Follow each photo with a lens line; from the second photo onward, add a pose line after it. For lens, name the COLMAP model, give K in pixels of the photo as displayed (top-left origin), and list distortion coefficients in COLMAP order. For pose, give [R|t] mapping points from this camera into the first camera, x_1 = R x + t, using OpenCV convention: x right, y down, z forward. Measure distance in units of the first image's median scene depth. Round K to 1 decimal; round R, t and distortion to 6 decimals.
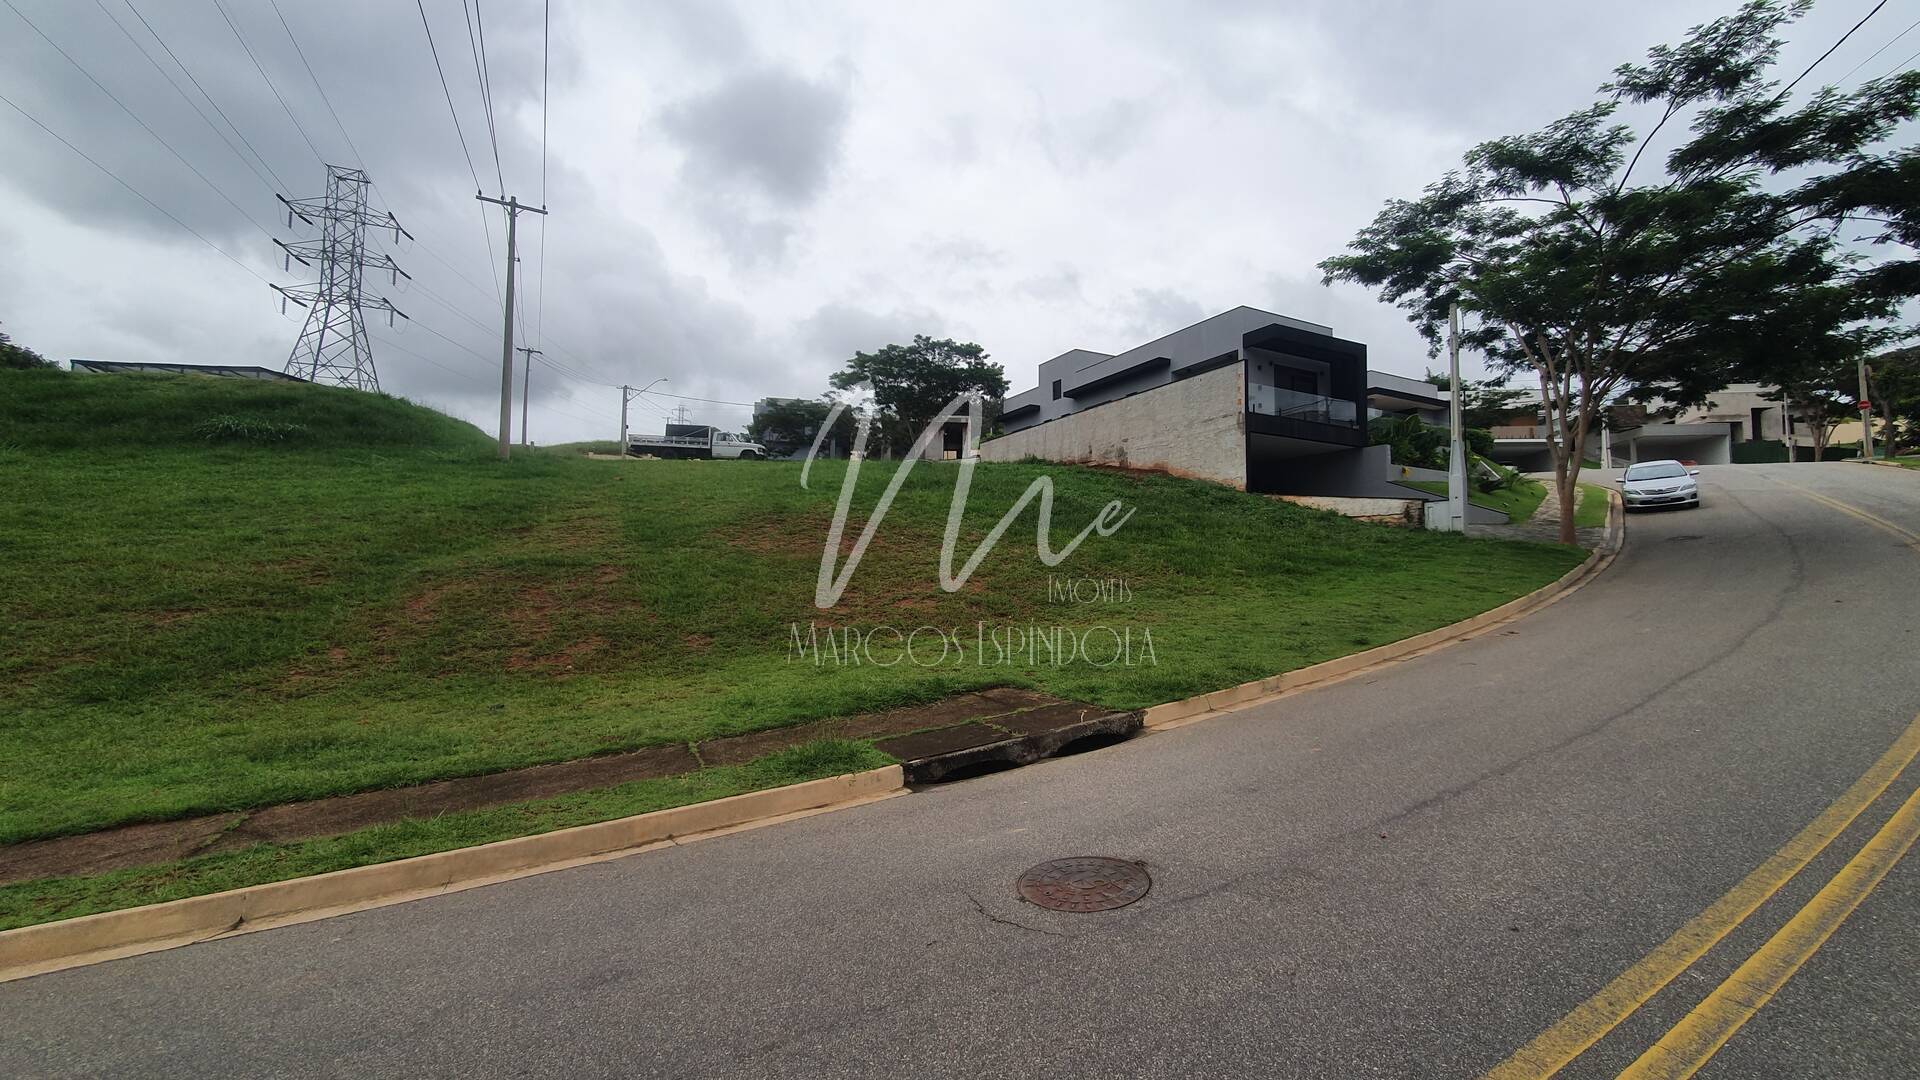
lens RADIAL K [[759.1, 0, 984.7], [0, 759.1, 522.3], [0, 0, 1]] dist [0.009425, -0.003189]
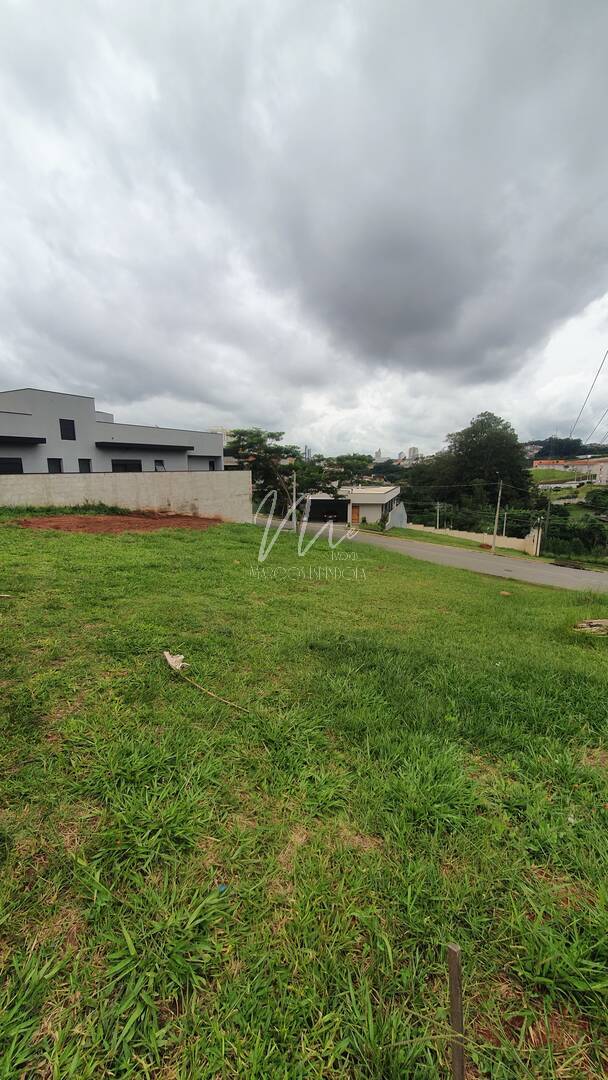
lens RADIAL K [[429.3, 0, 318.8], [0, 429.3, 543.5], [0, 0, 1]] dist [0.011283, -0.001509]
pose [[-0.585988, -0.143743, 0.797468, -0.810094], [-0.054796, 0.988917, 0.137986, -0.183978], [-0.808465, 0.037160, -0.587370, 1.574639]]
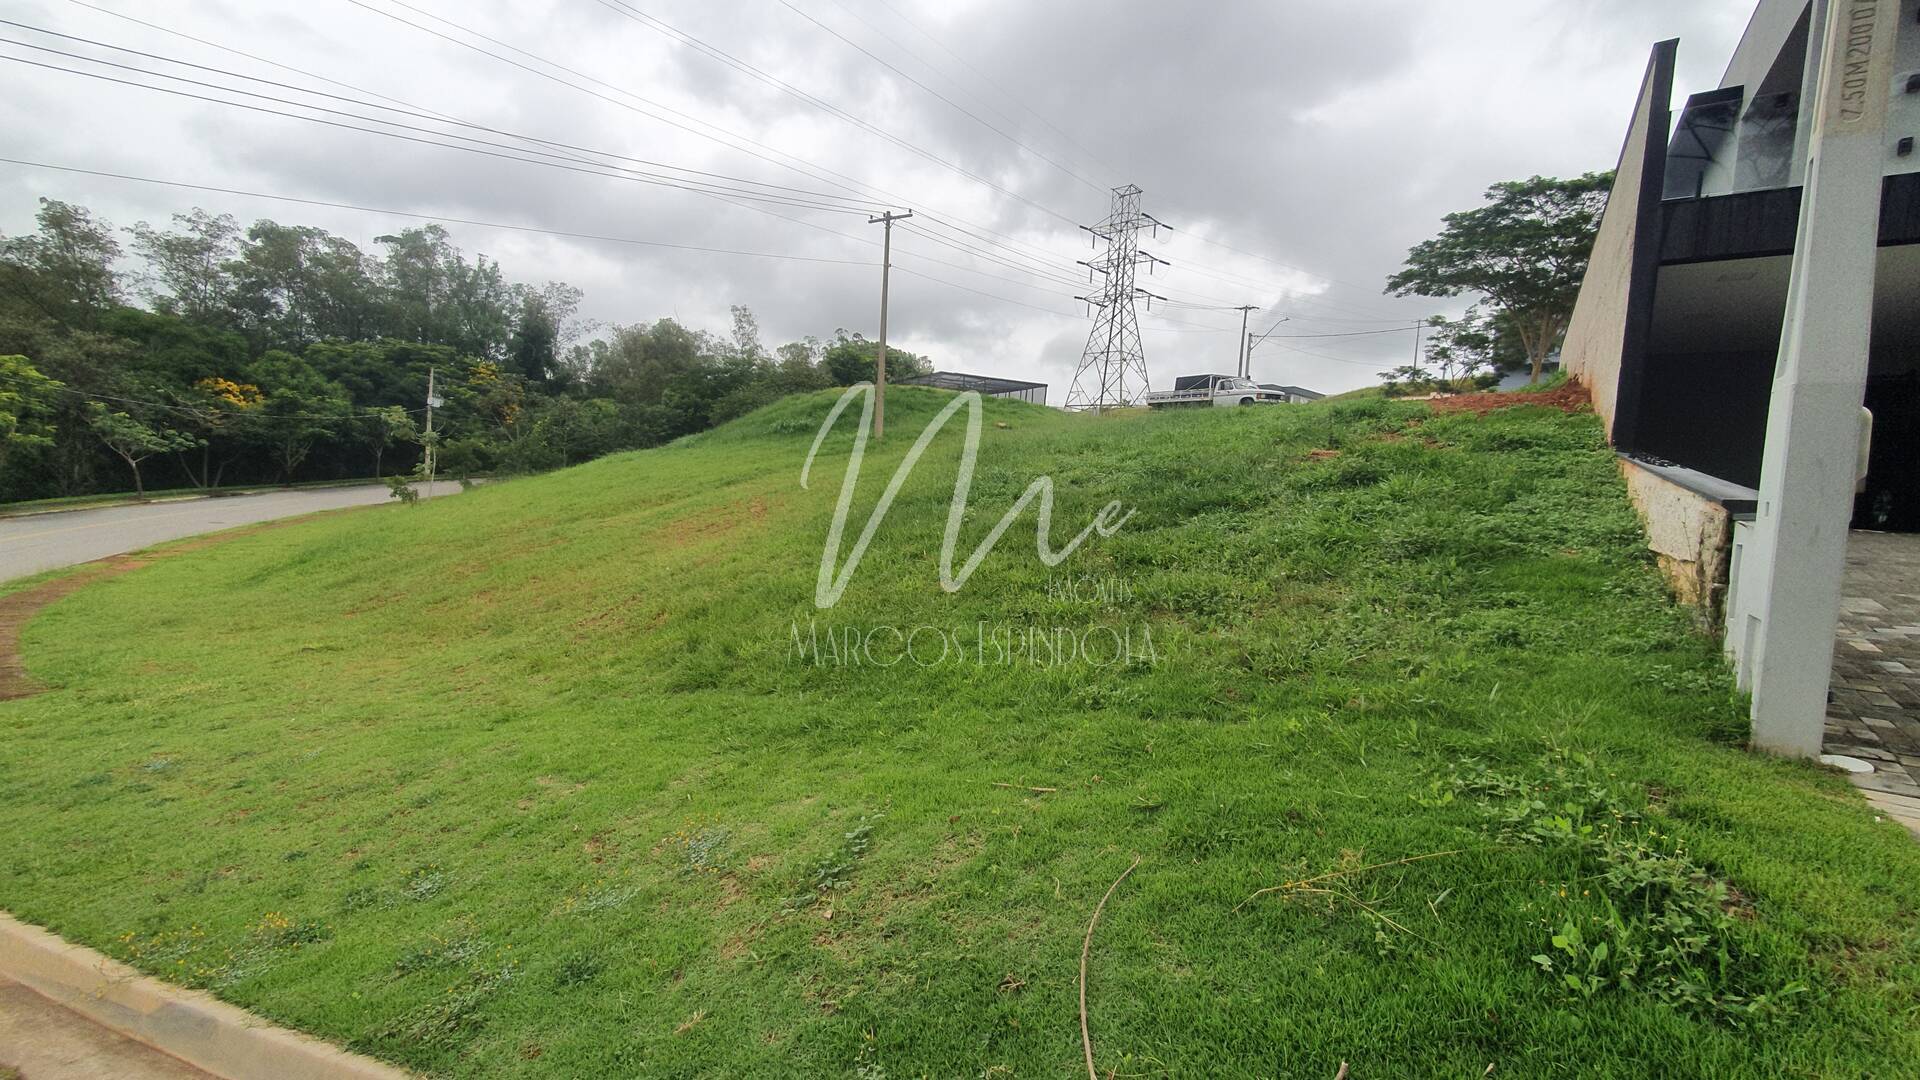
lens RADIAL K [[759.1, 0, 985.8], [0, 759.1, 551.4], [0, 0, 1]] dist [0.009425, -0.003189]
pose [[0.446043, 0.095527, -0.889899, 0.533414], [0.005039, 0.994004, 0.109228, -0.029694], [0.894997, -0.053204, 0.442887, 0.567393]]
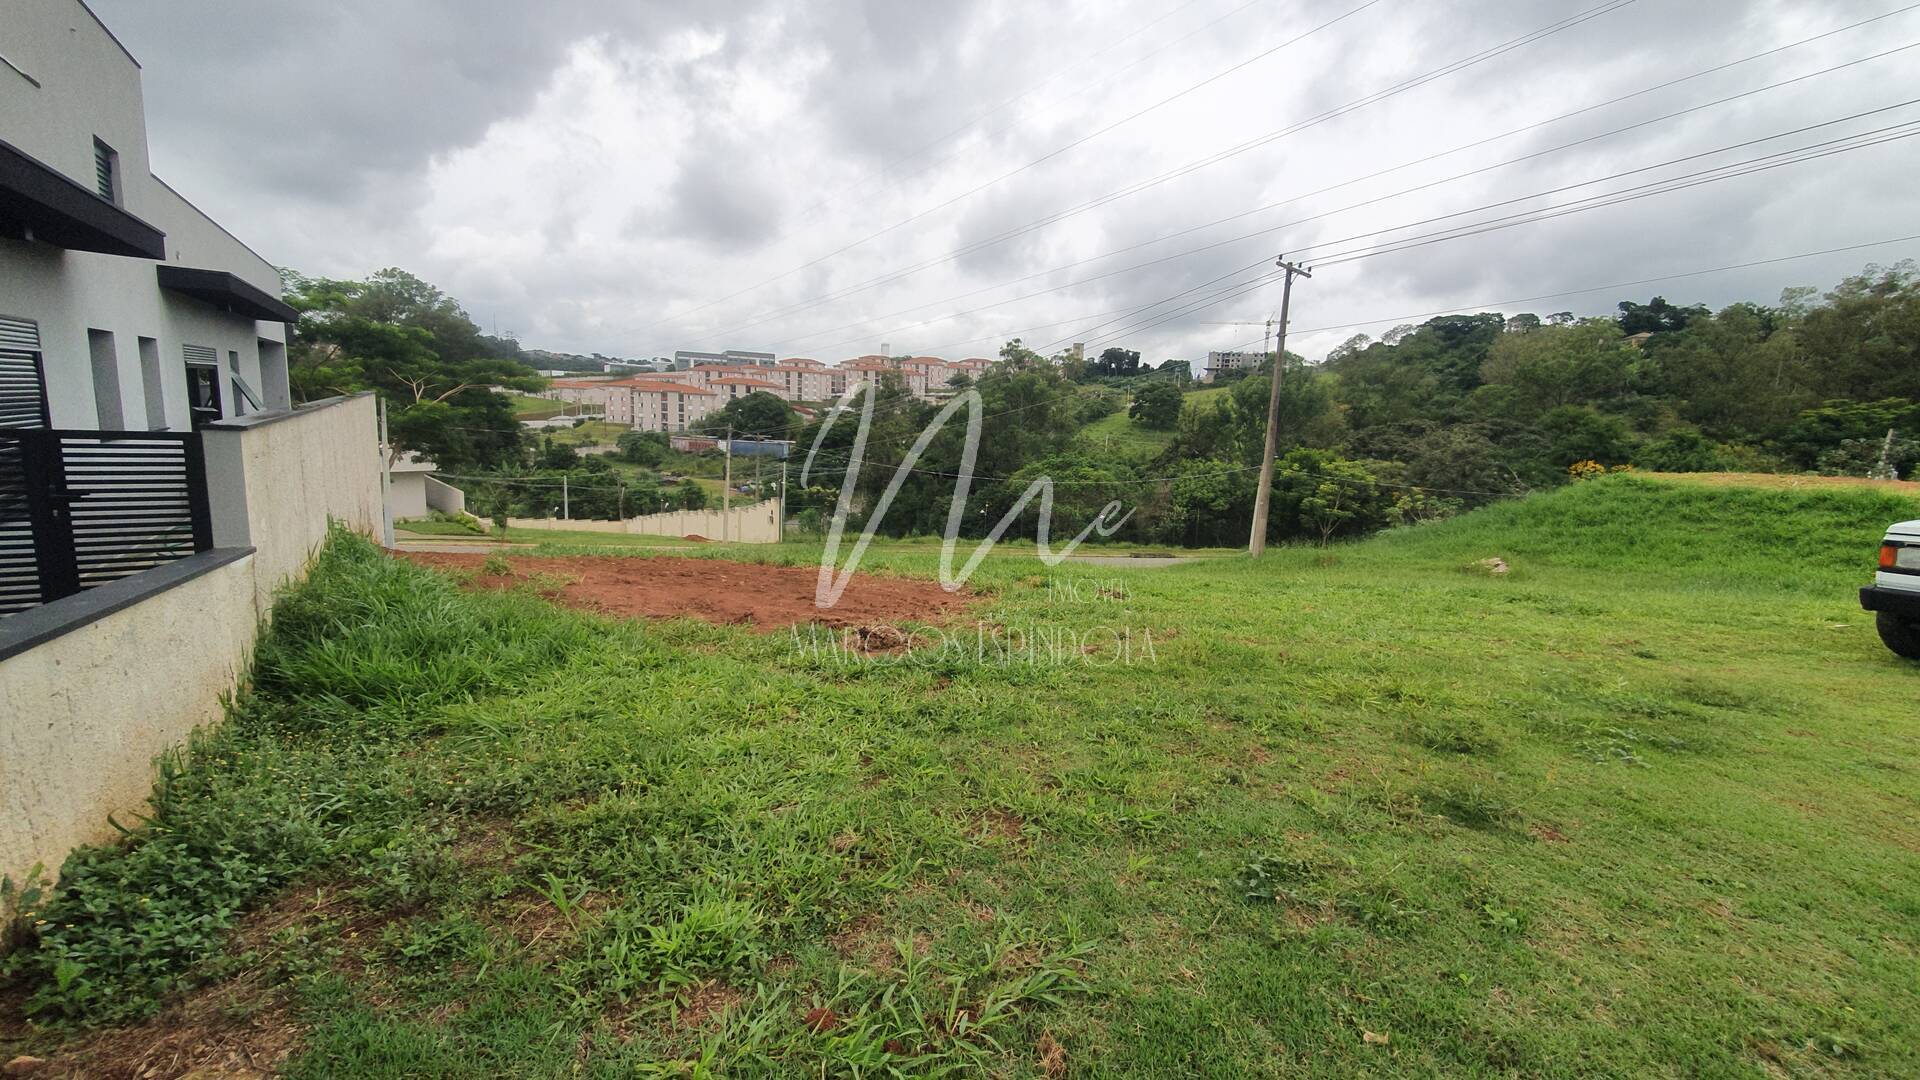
lens RADIAL K [[759.1, 0, 981.4], [0, 759.1, 496.5], [0, 0, 1]] dist [0.009425, -0.003189]
pose [[-0.989409, -0.033654, -0.141200, -0.149136], [-0.040413, 0.998157, 0.045276, -0.166417], [0.139416, 0.050503, -0.988945, 1.821935]]
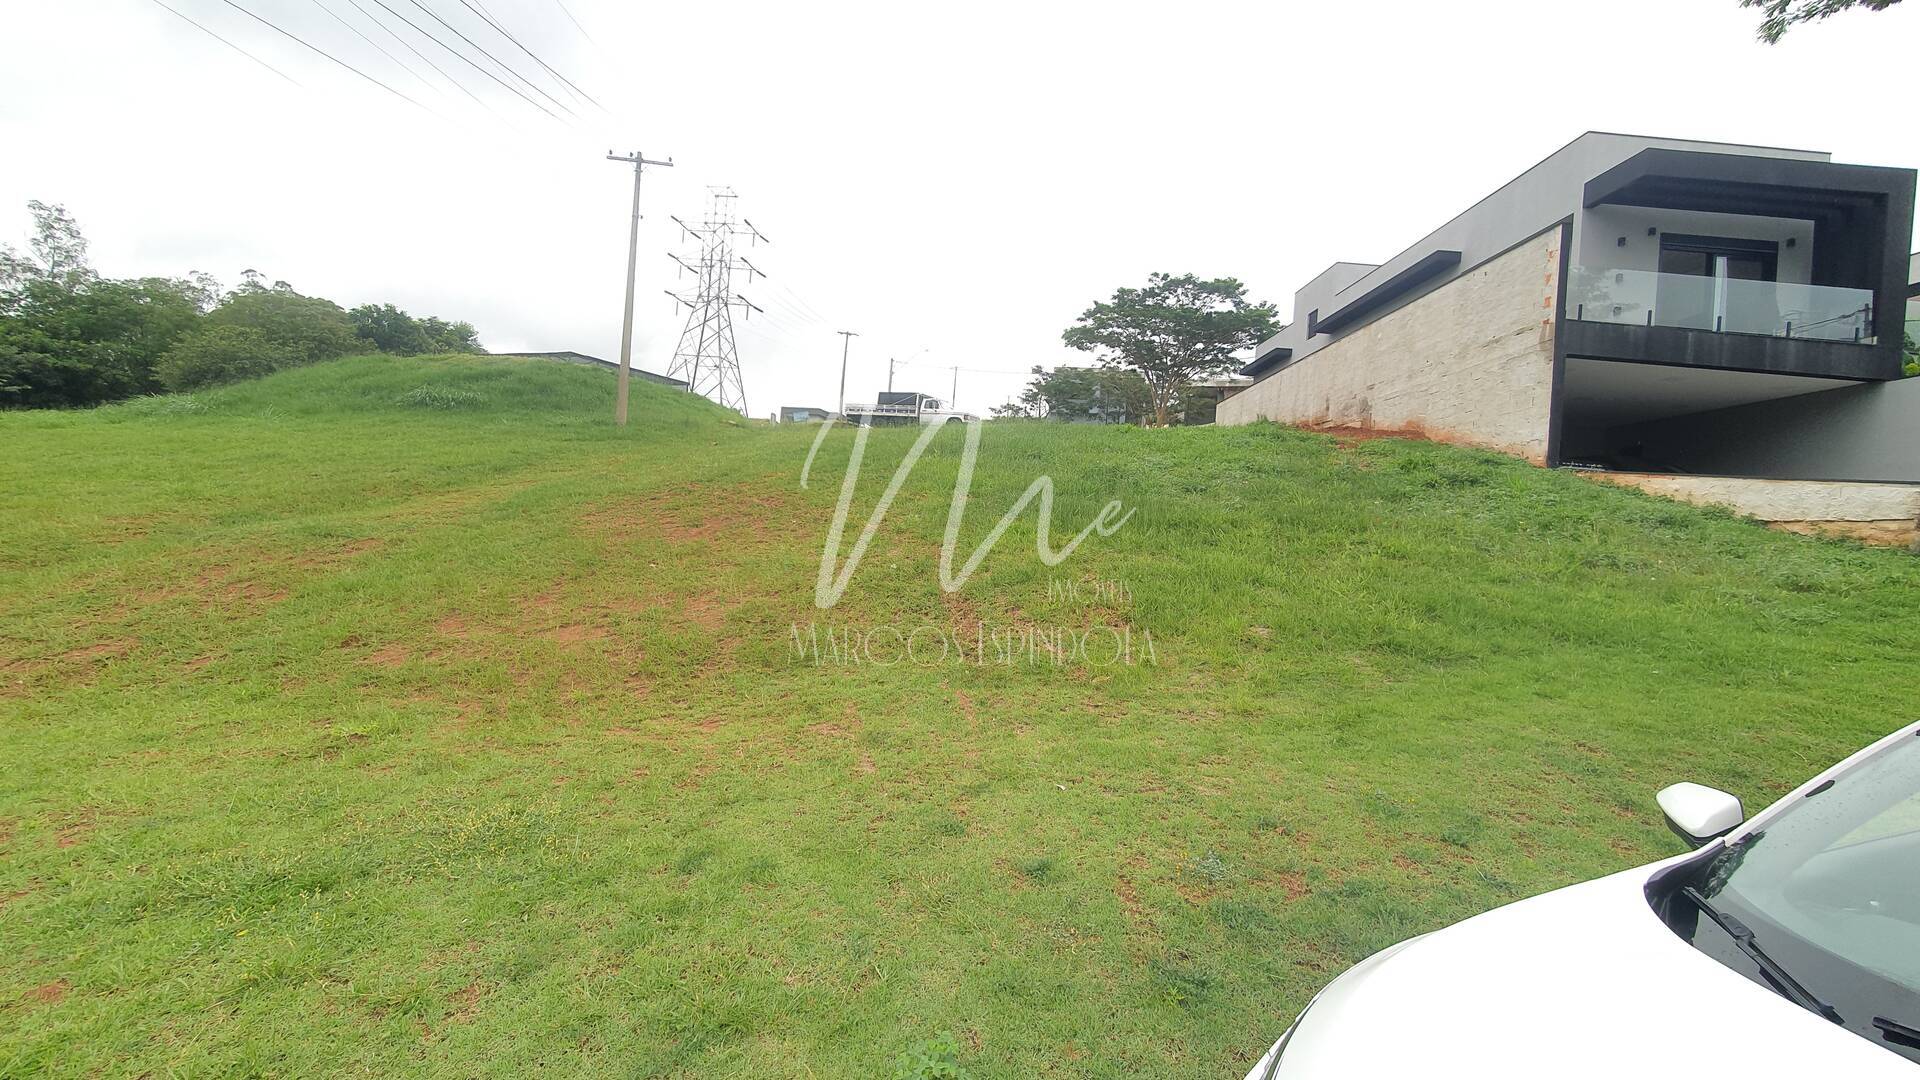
lens RADIAL K [[759.1, 0, 979.4], [0, 759.1, 528.8], [0, 0, 1]] dist [0.009425, -0.003189]
pose [[0.886373, 0.051488, -0.460100, 0.231746], [-0.033838, 0.998344, 0.046532, -0.006909], [0.461734, -0.025676, 0.886647, 0.316407]]
